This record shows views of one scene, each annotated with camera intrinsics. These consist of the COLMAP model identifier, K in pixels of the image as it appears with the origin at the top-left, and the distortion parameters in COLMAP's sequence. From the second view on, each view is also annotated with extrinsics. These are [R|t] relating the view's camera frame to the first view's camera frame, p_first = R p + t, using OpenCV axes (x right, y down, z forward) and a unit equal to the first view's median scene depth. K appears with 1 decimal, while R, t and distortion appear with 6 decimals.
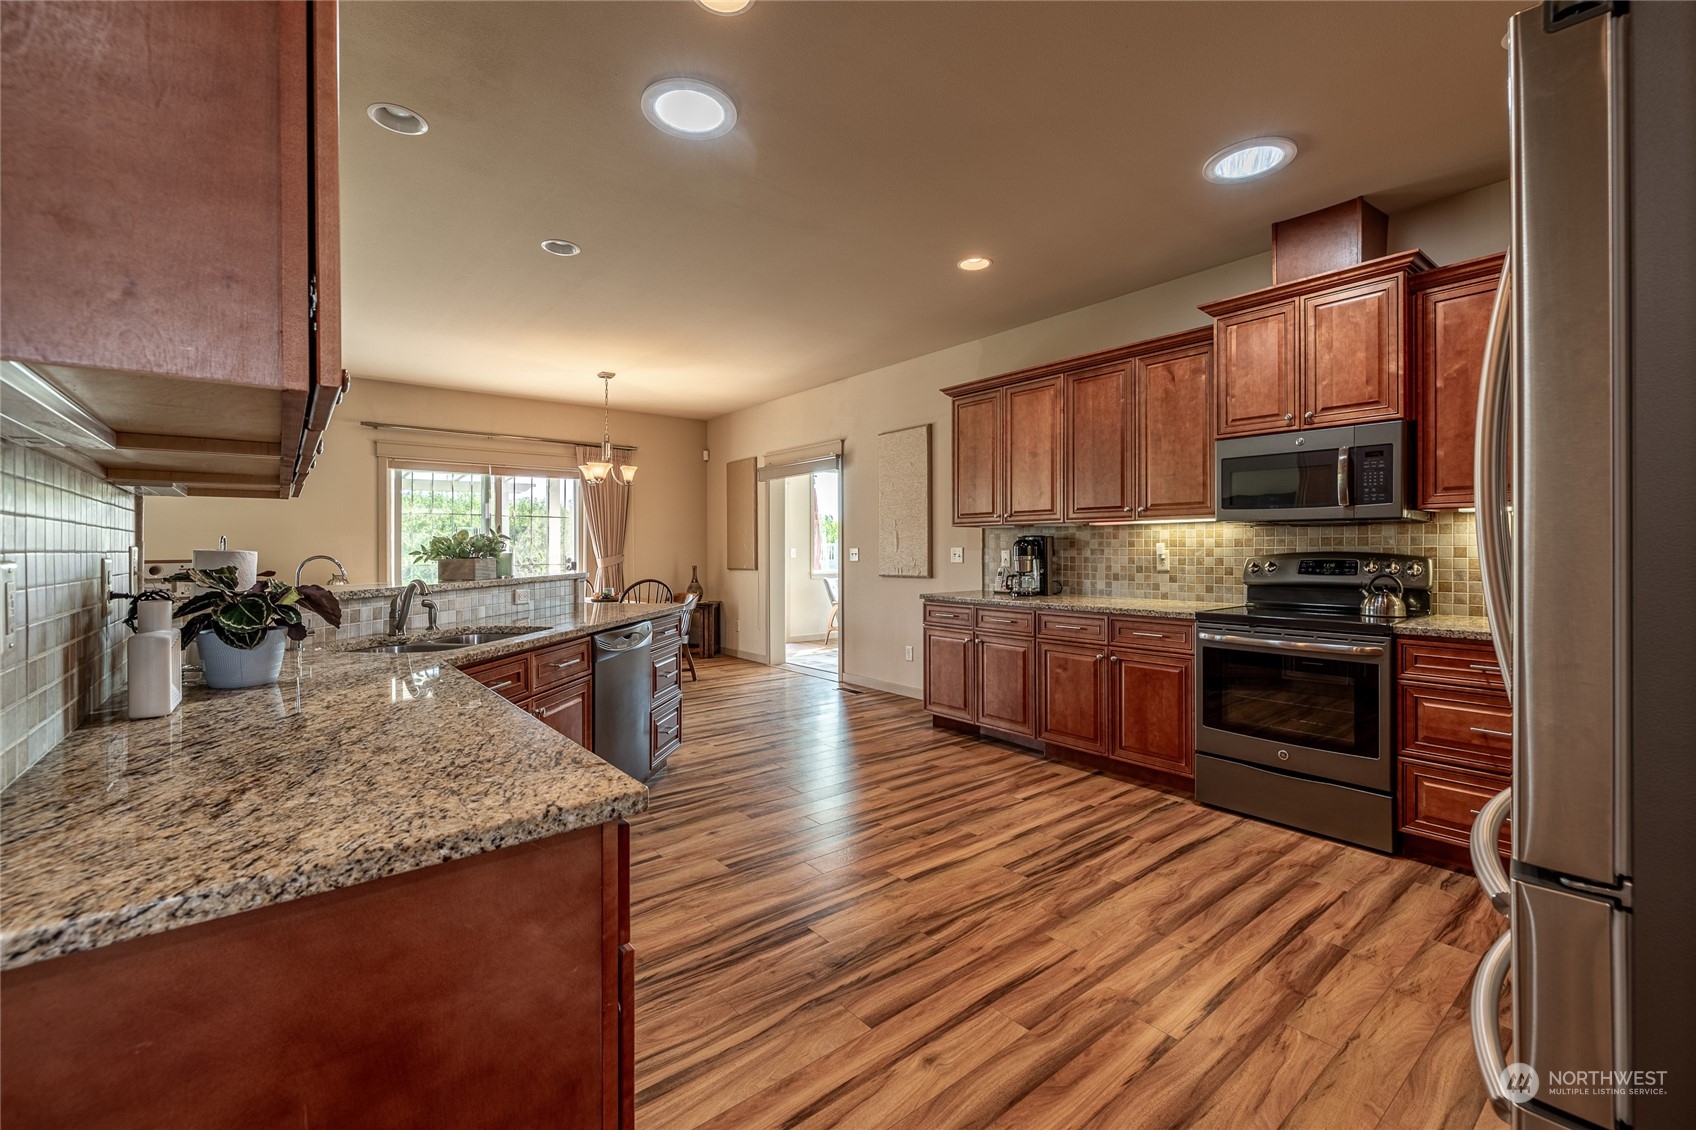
lens RADIAL K [[706.1, 0, 844.6], [0, 706.1, 553.3], [0, 0, 1]] dist [-0.002285, -0.000222]
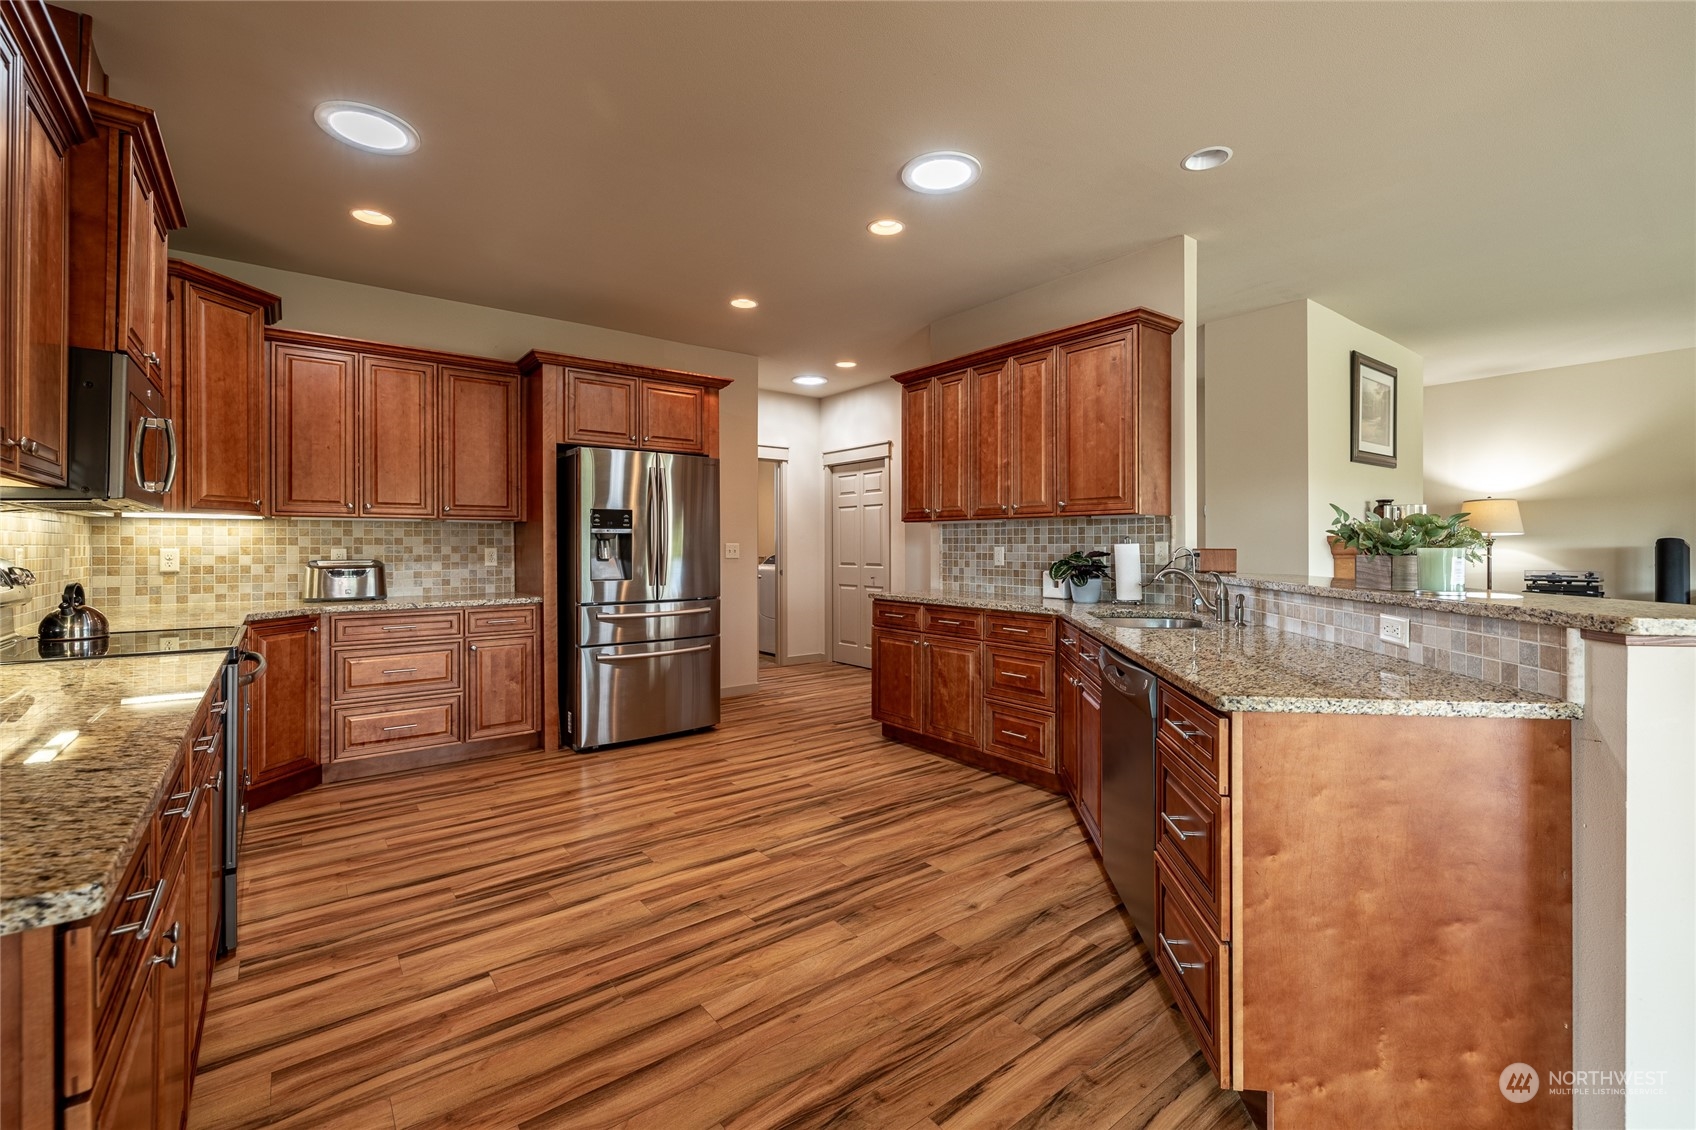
lens RADIAL K [[724.0, 0, 847.2], [0, 724.0, 546.9], [0, 0, 1]] dist [-0.000775, -0.000172]
pose [[-0.999881, 0.005216, 0.014537, -0.057718], [0.005305, 0.999967, 0.006137, -0.006868], [-0.014504, 0.006213, -0.999876, 1.680146]]
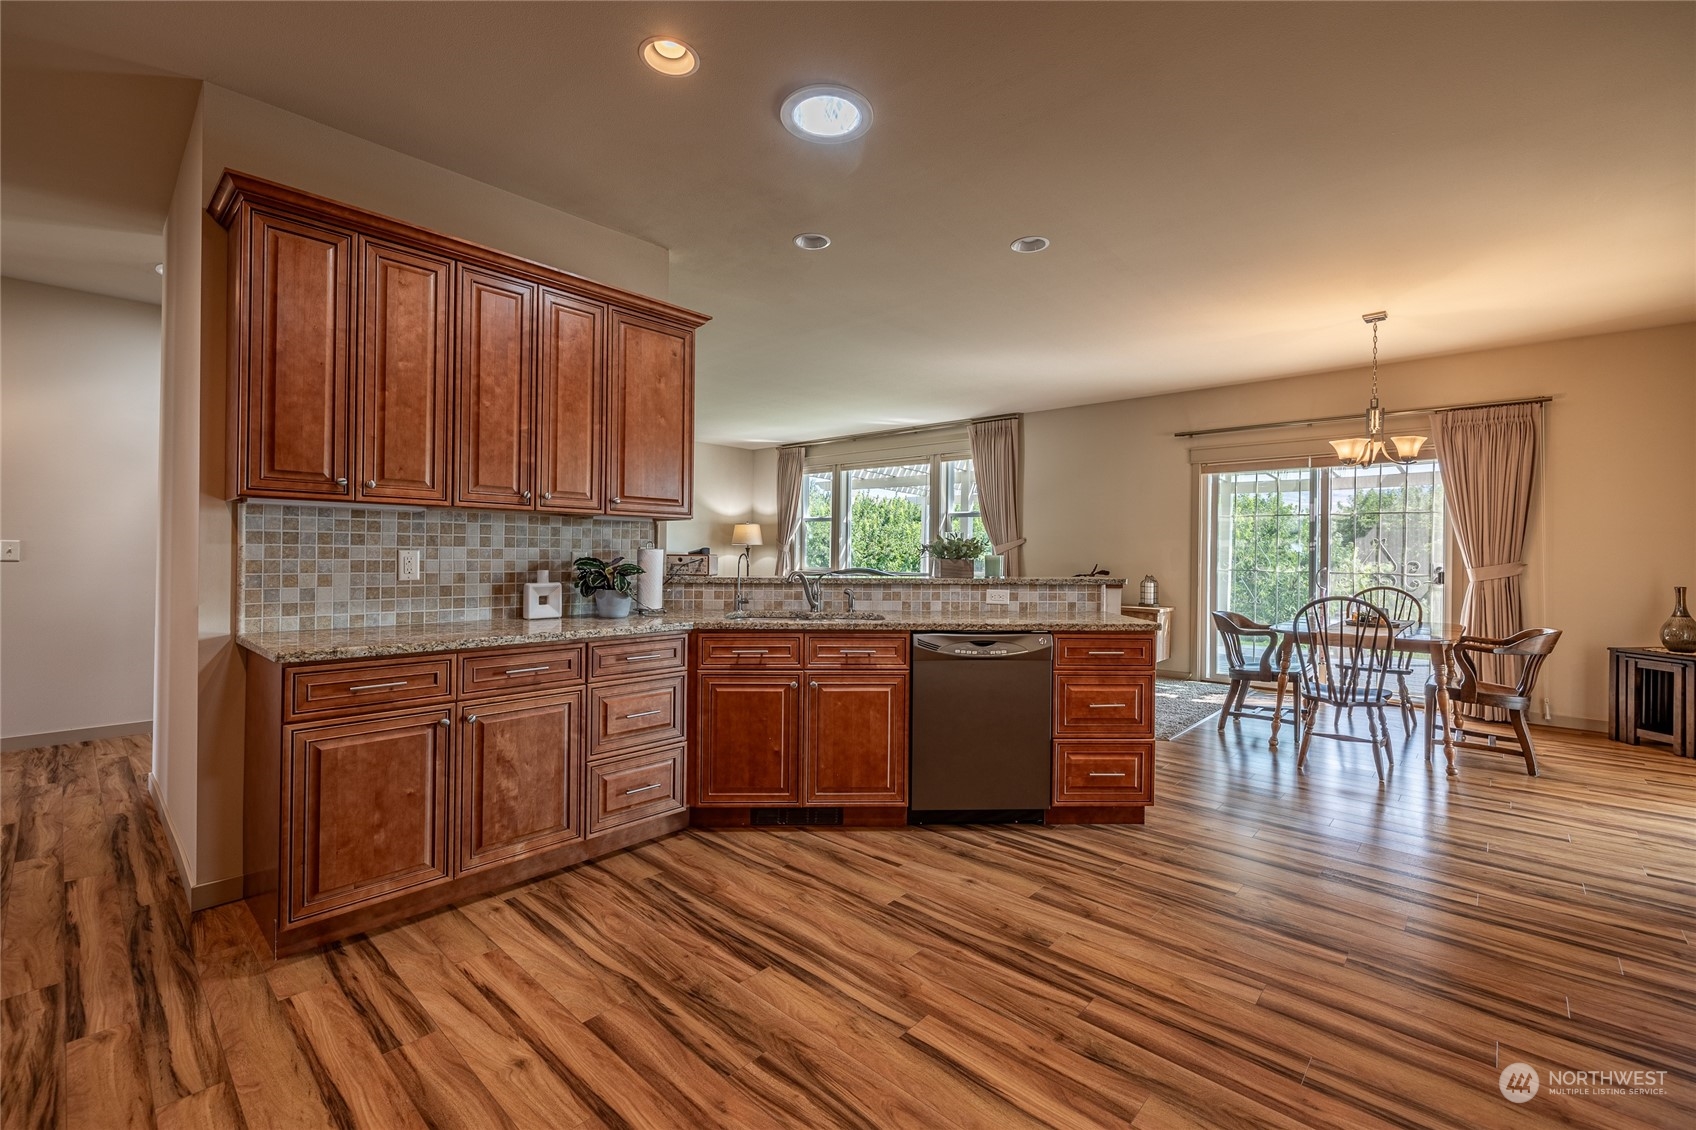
lens RADIAL K [[716.3, 0, 840.8], [0, 716.3, 554.5], [0, 0, 1]] dist [-0.001965, -0.000162]
pose [[0.150648, 0.005465, -0.988572, 0.605259], [-0.013379, 0.999904, 0.003489, -0.002112], [0.988497, 0.012701, 0.150707, 0.660824]]
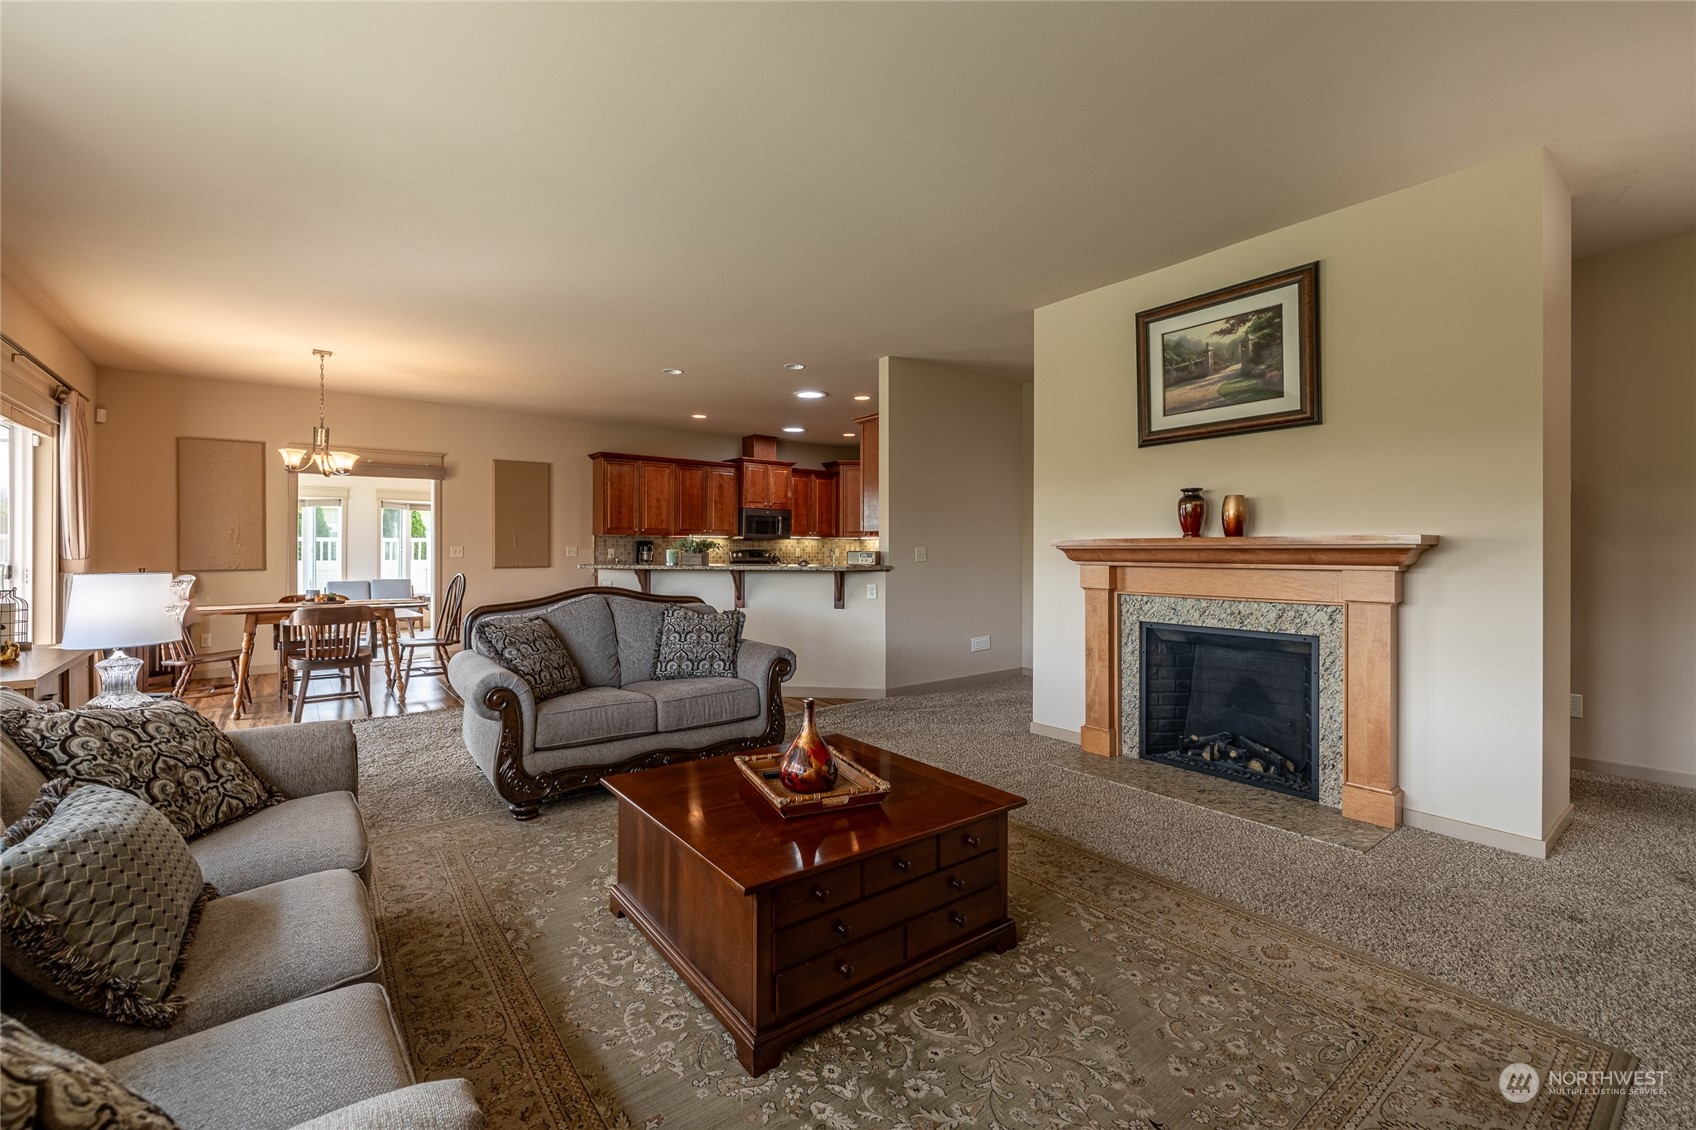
lens RADIAL K [[724.0, 0, 847.2], [0, 724.0, 546.9], [0, 0, 1]] dist [-0.000775, -0.000172]
pose [[0.022834, 0.005729, 0.999723, -2.336730], [0.008869, 0.999943, -0.005933, 0.008547], [-0.999700, 0.009002, 0.022782, 0.607498]]
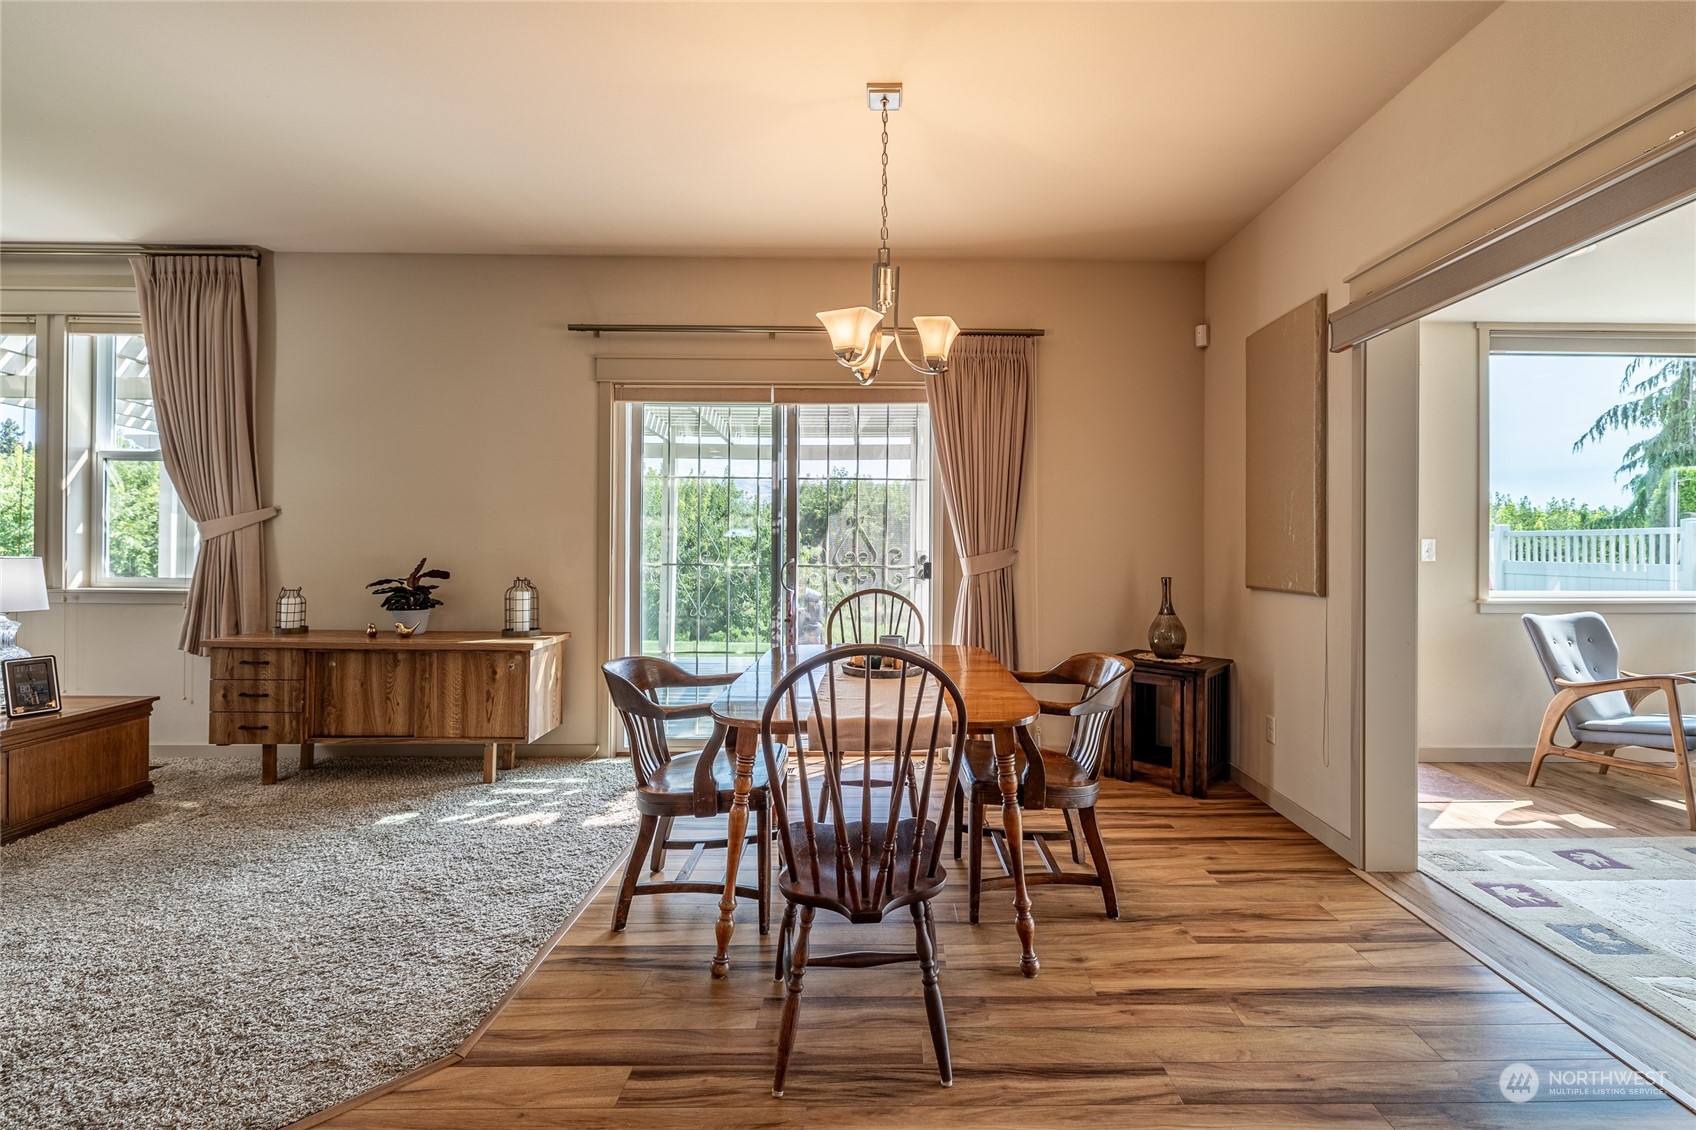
lens RADIAL K [[752.1, 0, 892.6], [0, 752.1, 545.4], [0, 0, 1]] dist [-0.001412, -0.000371]
pose [[0.789201, 0.006762, -0.614098, -0.144105], [-0.007729, 0.999970, 0.001079, -0.003482], [0.614087, 0.003894, 0.789229, 1.298138]]
